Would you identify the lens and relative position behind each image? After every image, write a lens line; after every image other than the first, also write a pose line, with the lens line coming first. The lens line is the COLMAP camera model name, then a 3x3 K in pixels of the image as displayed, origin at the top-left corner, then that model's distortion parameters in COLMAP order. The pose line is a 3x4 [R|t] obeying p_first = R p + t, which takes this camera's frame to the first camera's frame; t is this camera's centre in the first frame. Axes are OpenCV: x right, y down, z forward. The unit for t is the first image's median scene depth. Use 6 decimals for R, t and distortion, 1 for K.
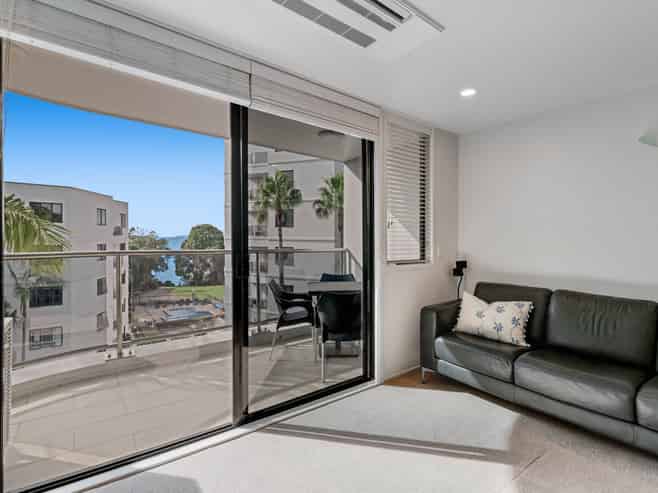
lens RADIAL K [[326.2, 0, 328.2], [0, 326.2, 238.8], [0, 0, 1]] dist [-0.003451, -0.000785]
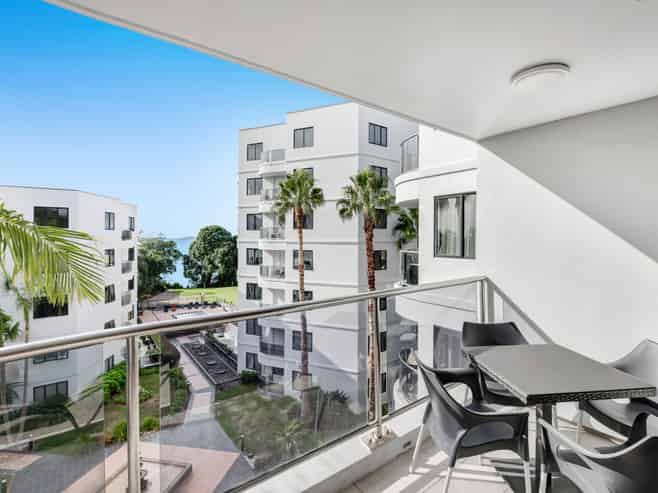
lens RADIAL K [[327.1, 0, 327.8], [0, 327.1, 231.1], [0, 0, 1]] dist [-0.000243, -0.000028]
pose [[0.999701, -0.014520, -0.019682, -0.040562], [0.014120, 0.999694, -0.020291, -0.008188], [0.019971, 0.020007, 0.999600, 0.058216]]
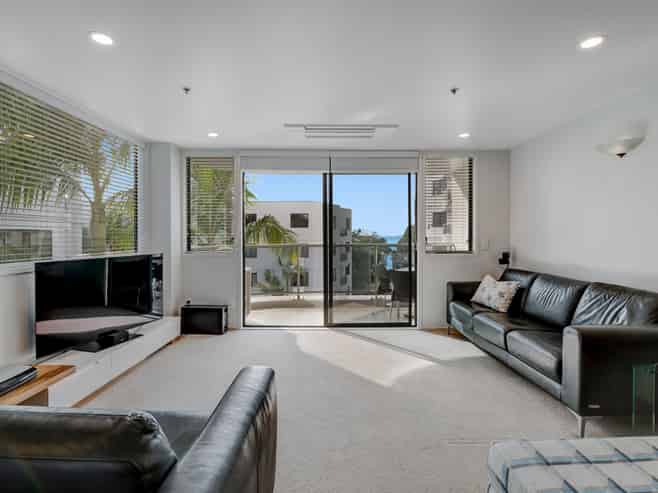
lens RADIAL K [[326.2, 0, 328.2], [0, 326.2, 238.8], [0, 0, 1]] dist [-0.003451, -0.000785]
pose [[0.798433, -0.012136, -0.601961, 0.077231], [0.014966, 0.999888, -0.000307, 0.000688], [0.601898, -0.008764, 0.798525, -0.051316]]
